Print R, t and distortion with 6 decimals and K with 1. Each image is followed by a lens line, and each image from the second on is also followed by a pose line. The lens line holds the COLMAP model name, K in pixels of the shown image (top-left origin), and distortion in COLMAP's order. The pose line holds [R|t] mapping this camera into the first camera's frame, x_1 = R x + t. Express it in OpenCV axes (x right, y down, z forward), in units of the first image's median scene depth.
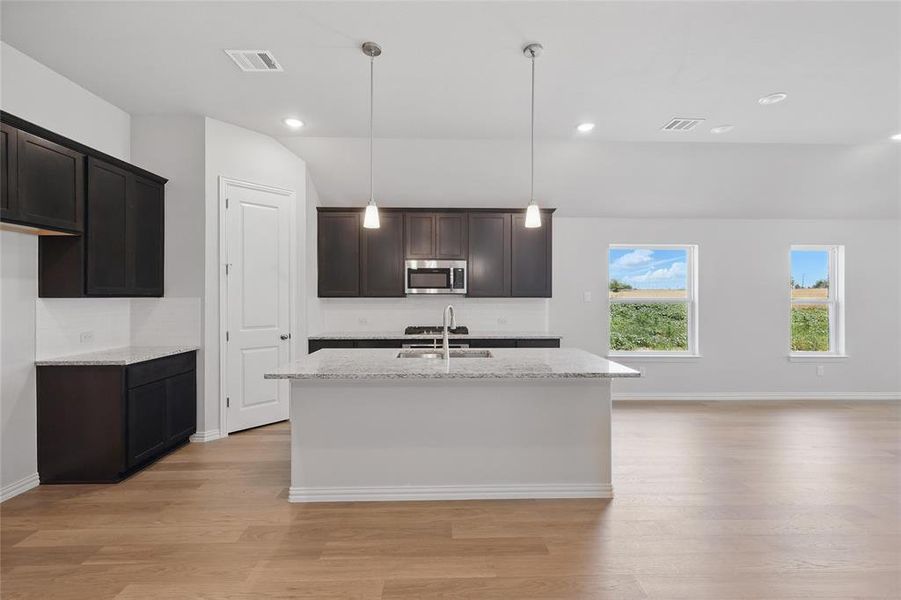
lens RADIAL K [[398.1, 0, 450.3], [0, 398.1, 296.6], [0, 0, 1]] dist [0.003782, 0.000510]
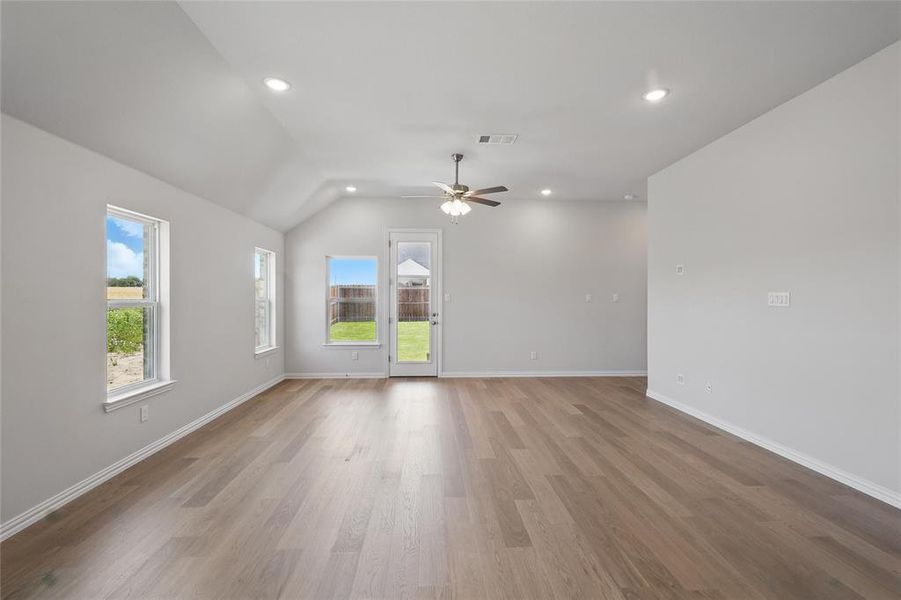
lens RADIAL K [[398.1, 0, 449.7], [0, 398.1, 292.1], [0, 0, 1]] dist [0.003782, 0.000510]
pose [[-0.028808, 0.010759, 0.999527, 0.316275], [-0.000226, 0.999942, -0.010770, 0.001476], [-0.999585, -0.000536, -0.028804, 0.600042]]
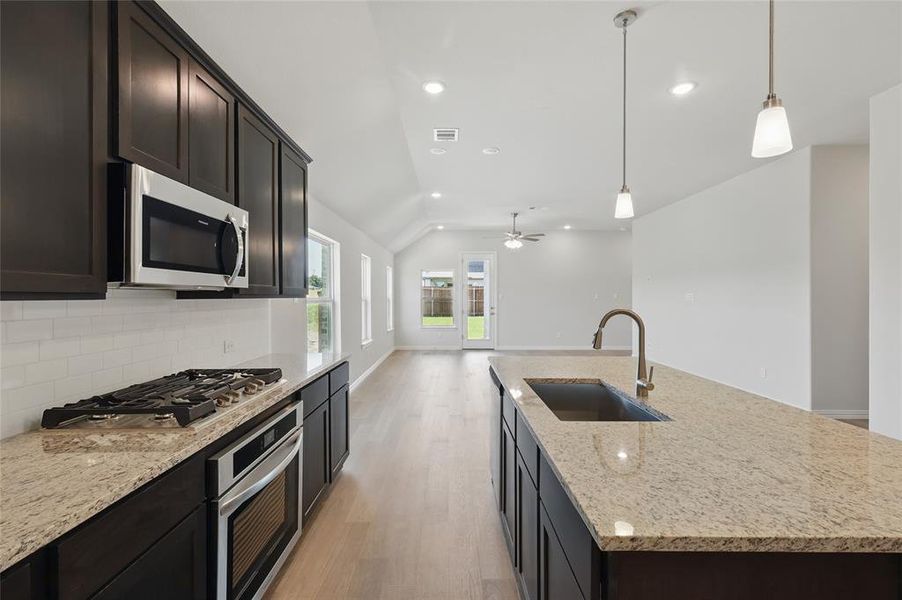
lens RADIAL K [[398.5, 0, 455.8], [0, 398.5, 293.3], [0, 0, 1]] dist [0.003782, 0.000510]
pose [[0.010662, 0.005644, 0.999927, -0.396520], [0.000292, 0.999984, -0.005648, -0.000139], [-0.999943, 0.000352, 0.010660, 0.784860]]
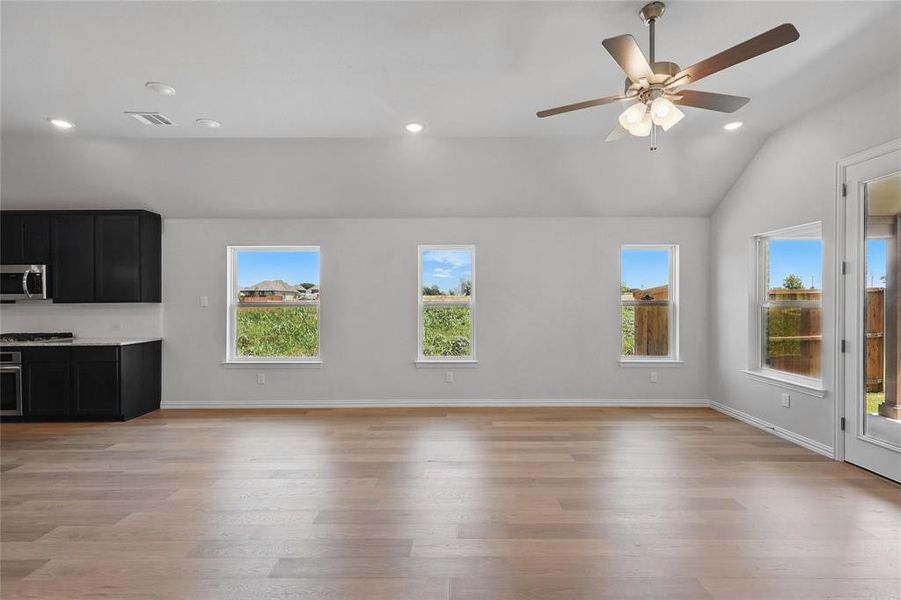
lens RADIAL K [[398.1, 0, 446.4], [0, 398.1, 303.2], [0, 0, 1]] dist [0.003782, 0.000510]
pose [[0.999568, -0.005813, -0.028799, 1.063154], [0.006027, 0.999955, 0.007366, 0.002106], [0.028755, -0.007536, 0.999558, 0.057036]]
